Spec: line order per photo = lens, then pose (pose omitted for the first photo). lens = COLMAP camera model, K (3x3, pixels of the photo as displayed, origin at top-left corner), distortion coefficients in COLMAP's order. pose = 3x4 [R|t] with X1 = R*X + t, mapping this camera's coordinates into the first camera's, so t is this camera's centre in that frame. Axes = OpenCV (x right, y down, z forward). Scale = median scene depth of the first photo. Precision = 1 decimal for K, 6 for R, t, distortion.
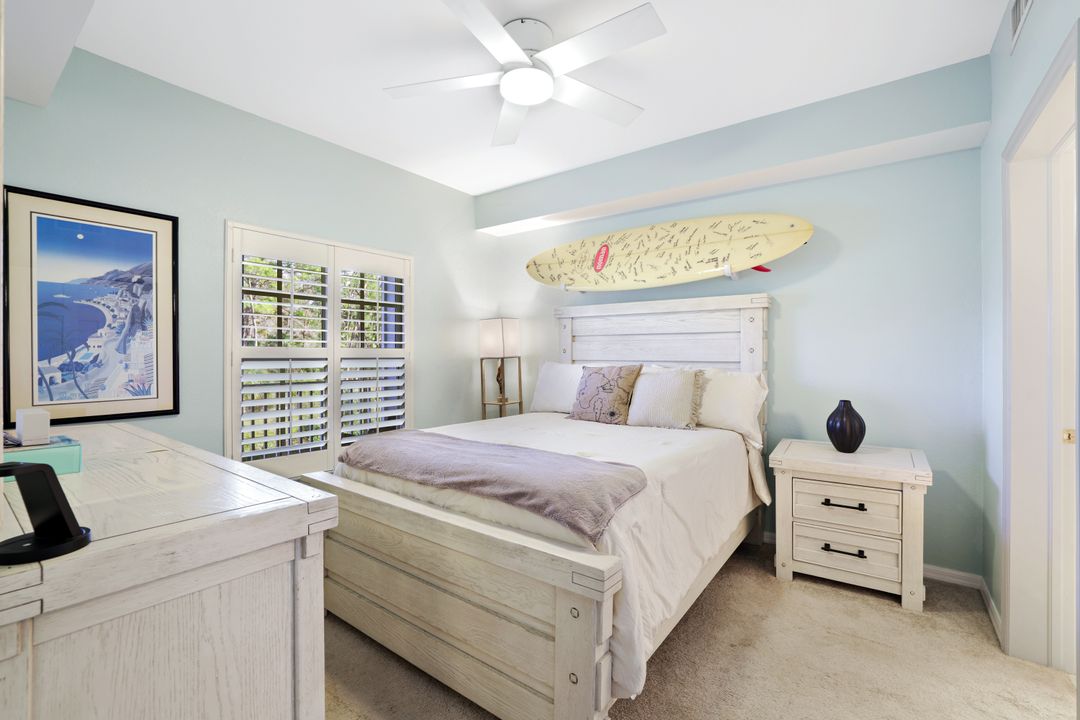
lens RADIAL K [[468.8, 0, 535.2], [0, 468.8, 355.9], [0, 0, 1]] dist [-0.024618, 0.003379]
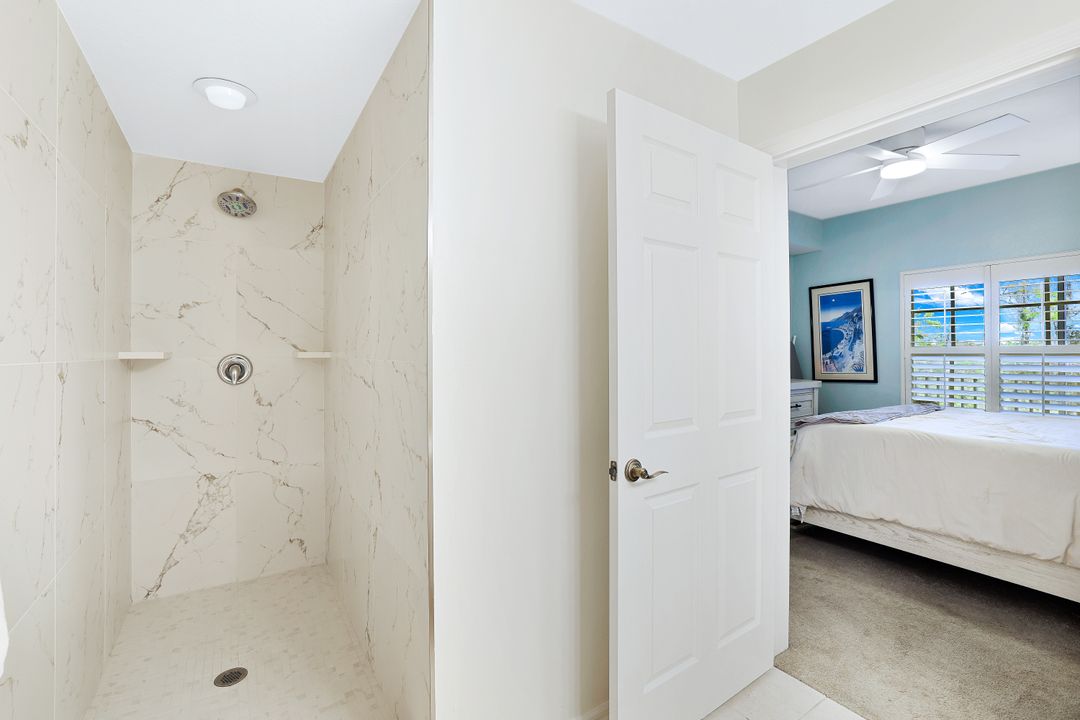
lens RADIAL K [[468.8, 0, 542.9], [0, 468.8, 354.5], [0, 0, 1]] dist [-0.024618, 0.003379]
pose [[-0.336613, 0.003274, -0.941637, 1.570518], [0.006201, 0.999980, 0.001260, -0.002153], [0.941623, -0.005415, -0.336627, 0.389194]]
